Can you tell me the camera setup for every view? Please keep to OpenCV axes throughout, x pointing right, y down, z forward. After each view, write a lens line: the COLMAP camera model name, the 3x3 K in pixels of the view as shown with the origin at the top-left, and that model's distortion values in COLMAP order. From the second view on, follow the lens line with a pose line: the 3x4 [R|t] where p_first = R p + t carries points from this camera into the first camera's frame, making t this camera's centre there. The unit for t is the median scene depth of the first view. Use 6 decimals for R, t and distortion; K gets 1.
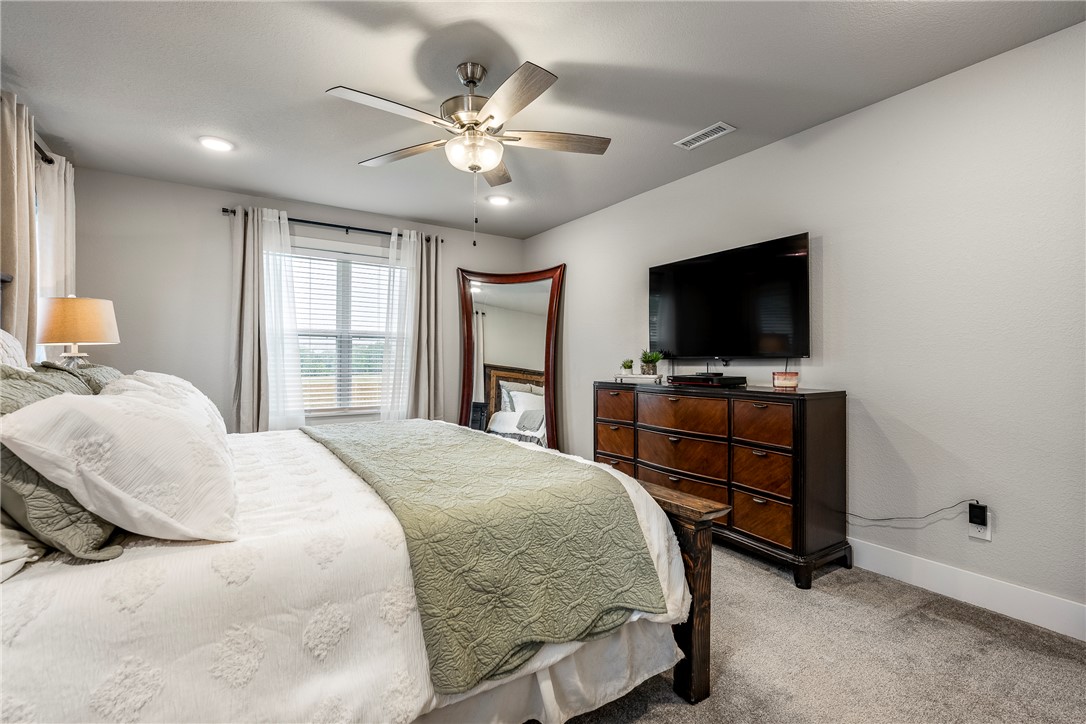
lens RADIAL K [[484.3, 0, 542.2], [0, 484.3, 356.6], [0, 0, 1]] dist [0.000021, -0.000091]
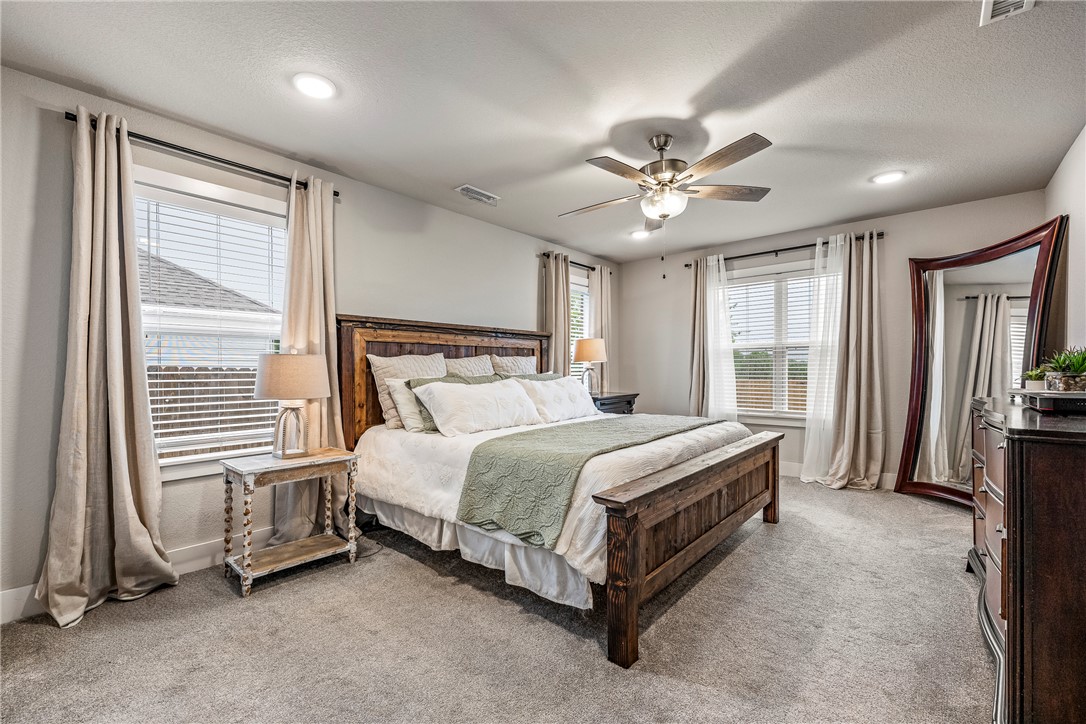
lens RADIAL K [[451.4, 0, 539.7], [0, 451.4, 367.1], [0, 0, 1]] dist [0.000561, 0.000122]
pose [[0.276401, -0.010957, -0.960980, 0.467738], [0.014169, 0.999873, -0.007325, 0.003086], [0.960938, -0.011592, 0.276521, 0.190298]]
